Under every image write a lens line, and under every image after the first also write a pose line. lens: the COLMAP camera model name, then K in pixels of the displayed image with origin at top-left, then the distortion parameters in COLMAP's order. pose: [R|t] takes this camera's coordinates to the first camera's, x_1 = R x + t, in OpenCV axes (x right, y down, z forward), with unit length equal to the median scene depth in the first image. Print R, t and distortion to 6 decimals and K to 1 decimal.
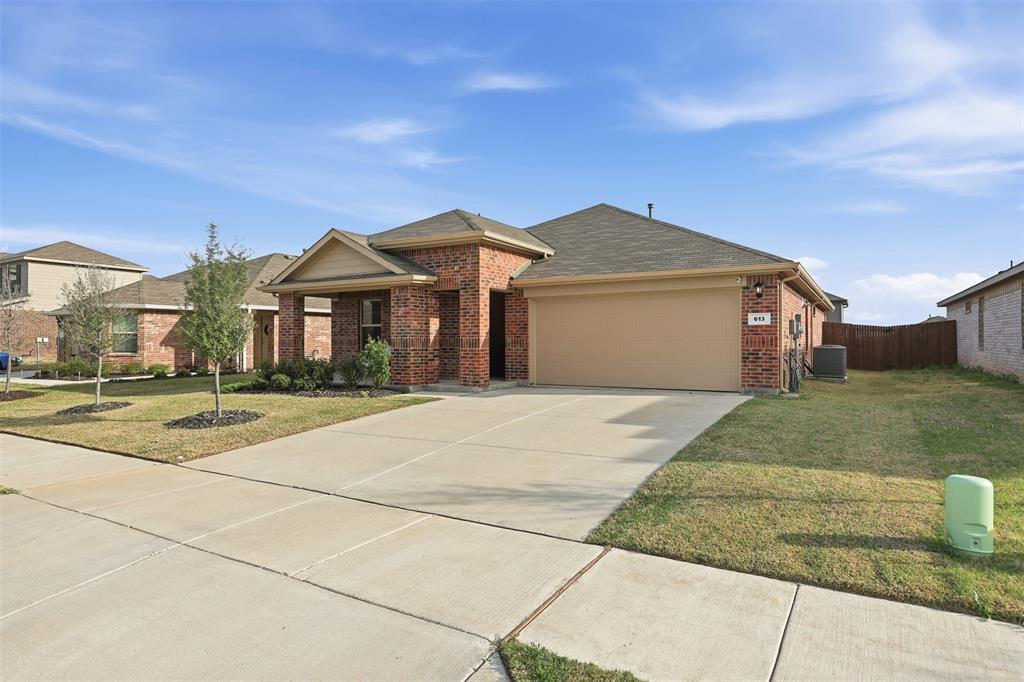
lens RADIAL K [[580.7, 0, 504.5], [0, 580.7, 333.1], [0, 0, 1]] dist [0.001915, -0.001427]
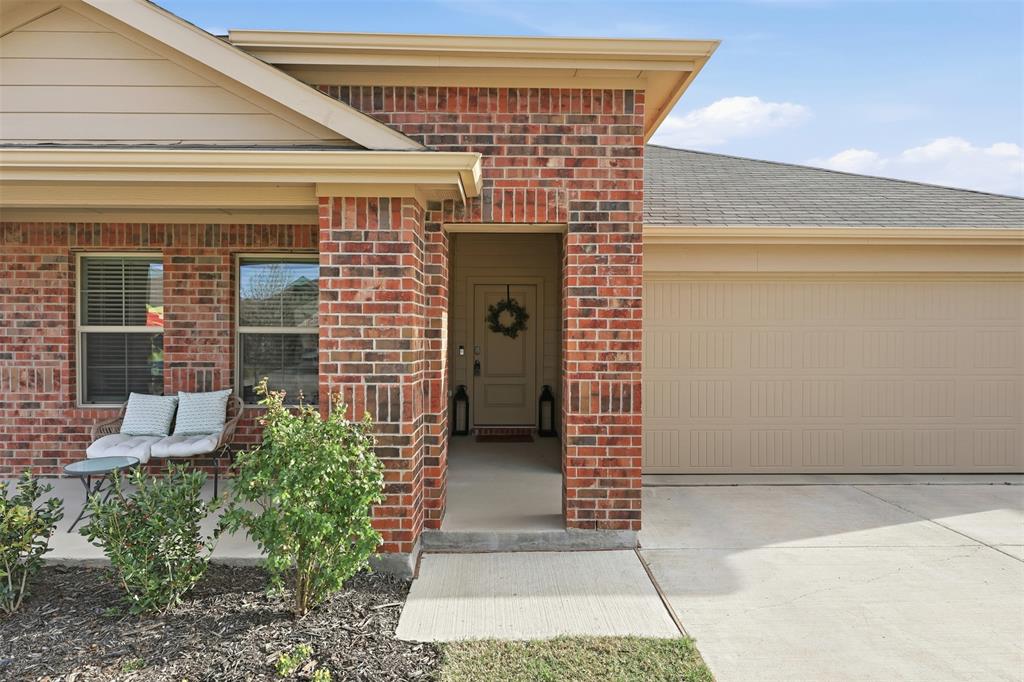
lens RADIAL K [[580.7, 0, 509.8], [0, 580.7, 340.3], [0, 0, 1]] dist [0.001915, -0.001427]
pose [[0.845699, 0.001481, 0.533658, -0.272492], [-0.012182, 0.999789, 0.016529, -0.018885], [-0.533521, -0.020479, 0.845539, 0.735671]]
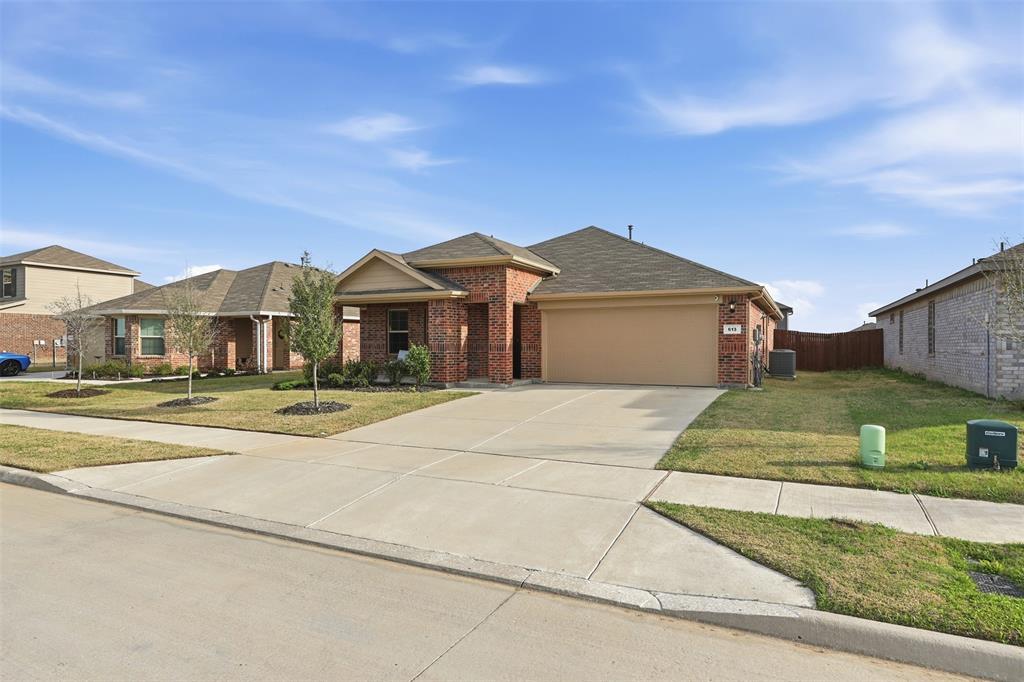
lens RADIAL K [[580.7, 0, 504.0], [0, 580.7, 339.7], [0, 0, 1]] dist [0.001915, -0.001427]
pose [[0.997138, 0.003678, 0.075509, -0.134565], [-0.004116, 0.999976, 0.005638, -0.005862], [-0.075487, -0.005932, 0.997129, -0.200018]]
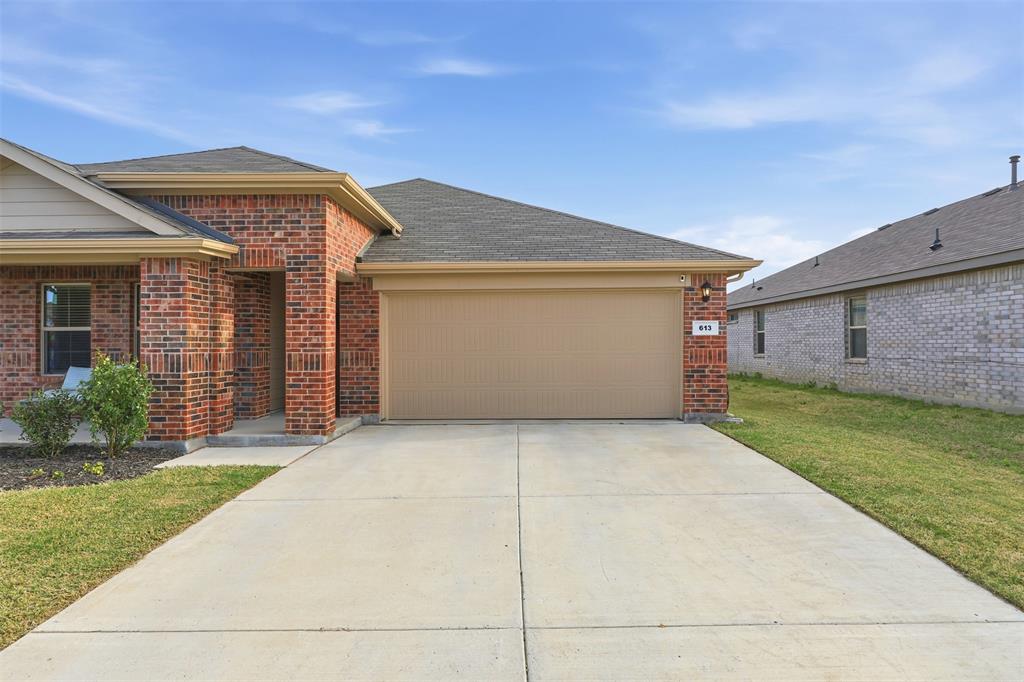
lens RADIAL K [[580.7, 0, 513.1], [0, 580.7, 336.0], [0, 0, 1]] dist [0.001915, -0.001427]
pose [[0.867994, 0.005188, 0.496548, -0.167137], [-0.004377, 0.999987, -0.002797, -0.008299], [-0.496556, 0.000255, 0.868005, 0.369935]]
